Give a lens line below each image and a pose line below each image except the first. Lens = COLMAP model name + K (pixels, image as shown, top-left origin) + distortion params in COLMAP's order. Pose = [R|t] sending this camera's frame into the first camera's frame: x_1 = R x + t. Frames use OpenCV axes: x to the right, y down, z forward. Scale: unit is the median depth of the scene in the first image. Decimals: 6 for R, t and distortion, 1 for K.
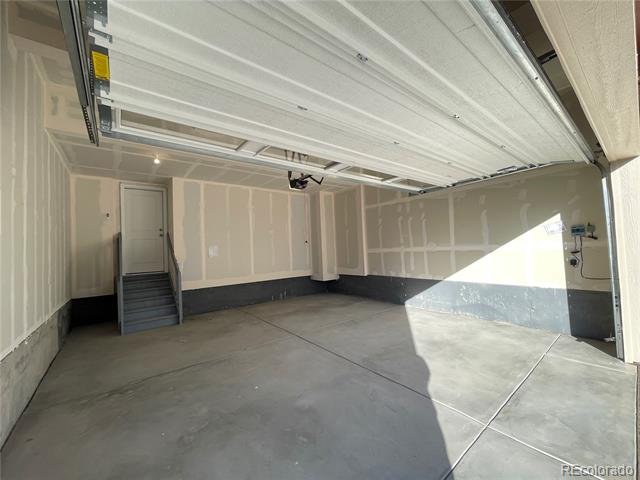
lens RADIAL K [[256.5, 0, 318.6], [0, 256.5, 240.3], [0, 0, 1]] dist [-0.002225, -0.001029]
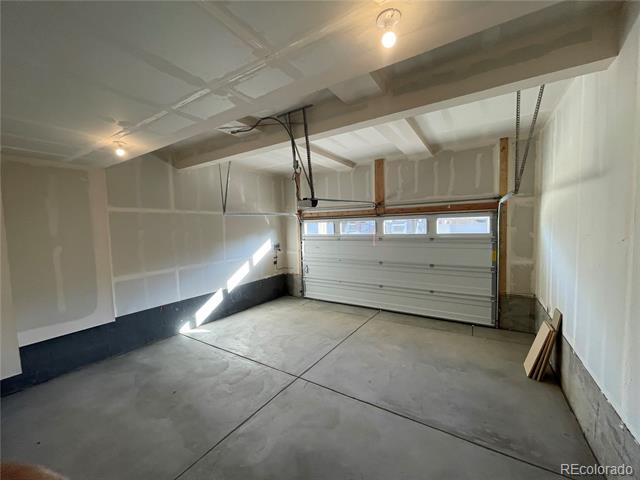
lens RADIAL K [[256.5, 0, 320.2], [0, 256.5, 241.3], [0, 0, 1]] dist [-0.002225, -0.001029]
pose [[-0.322876, -0.007142, 0.946414, -0.998479], [0.009961, 0.999891, 0.010944, -0.096517], [-0.946389, 0.012960, -0.322769, 1.308872]]
